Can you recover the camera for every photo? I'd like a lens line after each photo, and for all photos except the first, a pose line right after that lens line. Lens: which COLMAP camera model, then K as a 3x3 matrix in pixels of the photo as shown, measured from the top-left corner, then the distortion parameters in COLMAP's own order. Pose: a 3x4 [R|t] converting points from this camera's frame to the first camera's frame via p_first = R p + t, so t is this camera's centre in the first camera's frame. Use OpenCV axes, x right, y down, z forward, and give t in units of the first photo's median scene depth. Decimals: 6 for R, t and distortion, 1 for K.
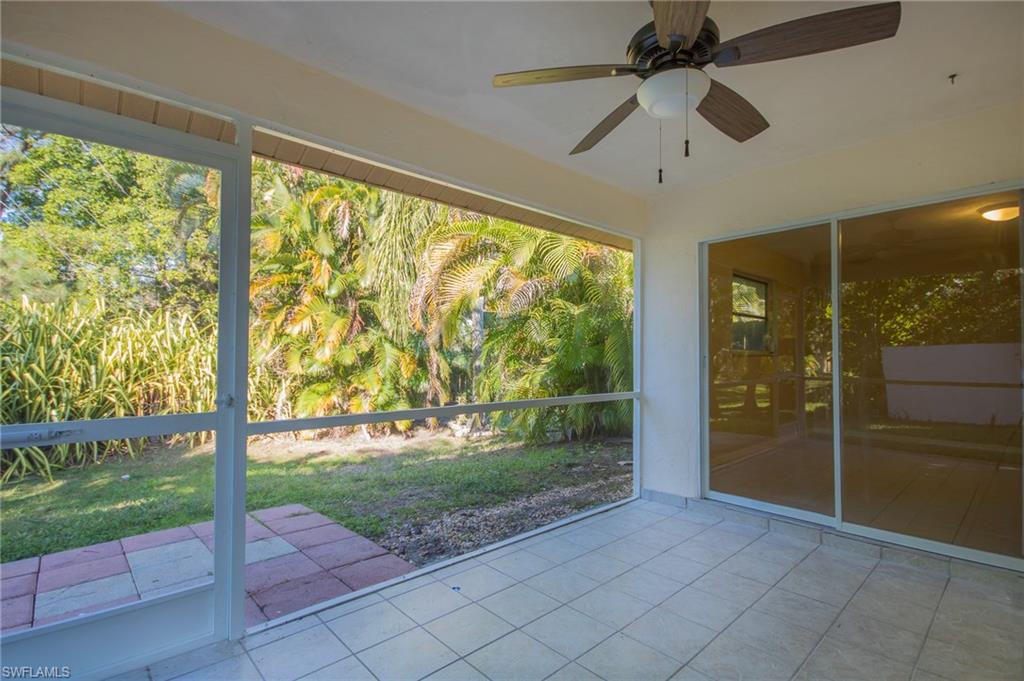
lens RADIAL K [[484.7, 0, 516.3], [0, 484.7, 342.7], [0, 0, 1]] dist [-0.004632, -0.001006]
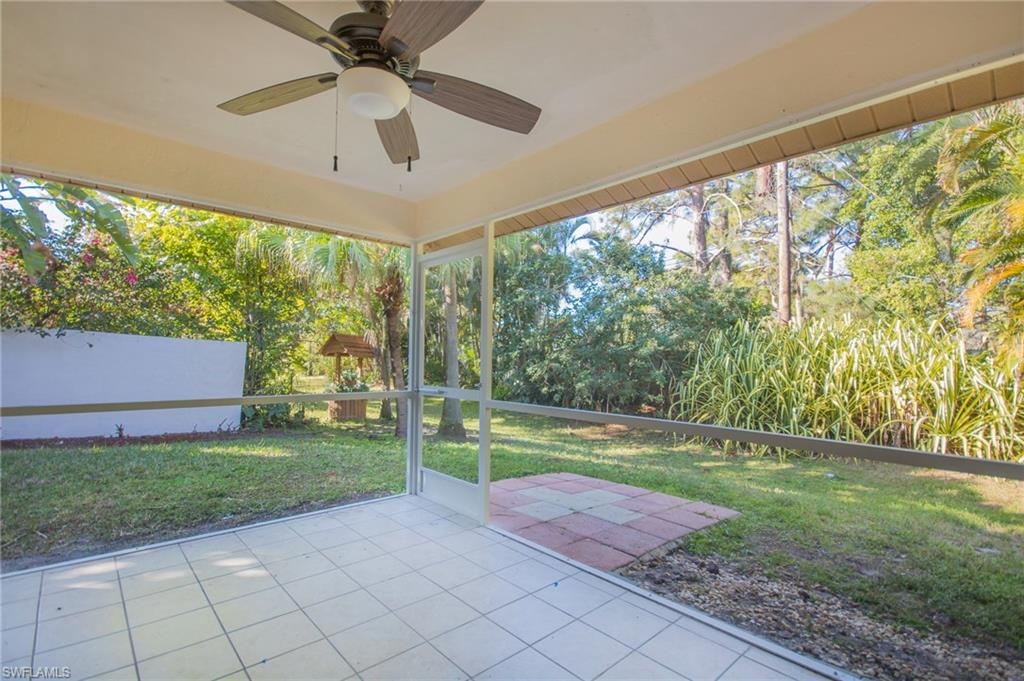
lens RADIAL K [[484.7, 0, 516.3], [0, 484.7, 342.7], [0, 0, 1]] dist [-0.004632, -0.001006]
pose [[-0.008765, -0.032350, -0.999438, 0.685923], [0.005562, 0.999460, -0.032399, 0.019177], [0.999946, -0.005843, -0.008580, 0.688491]]
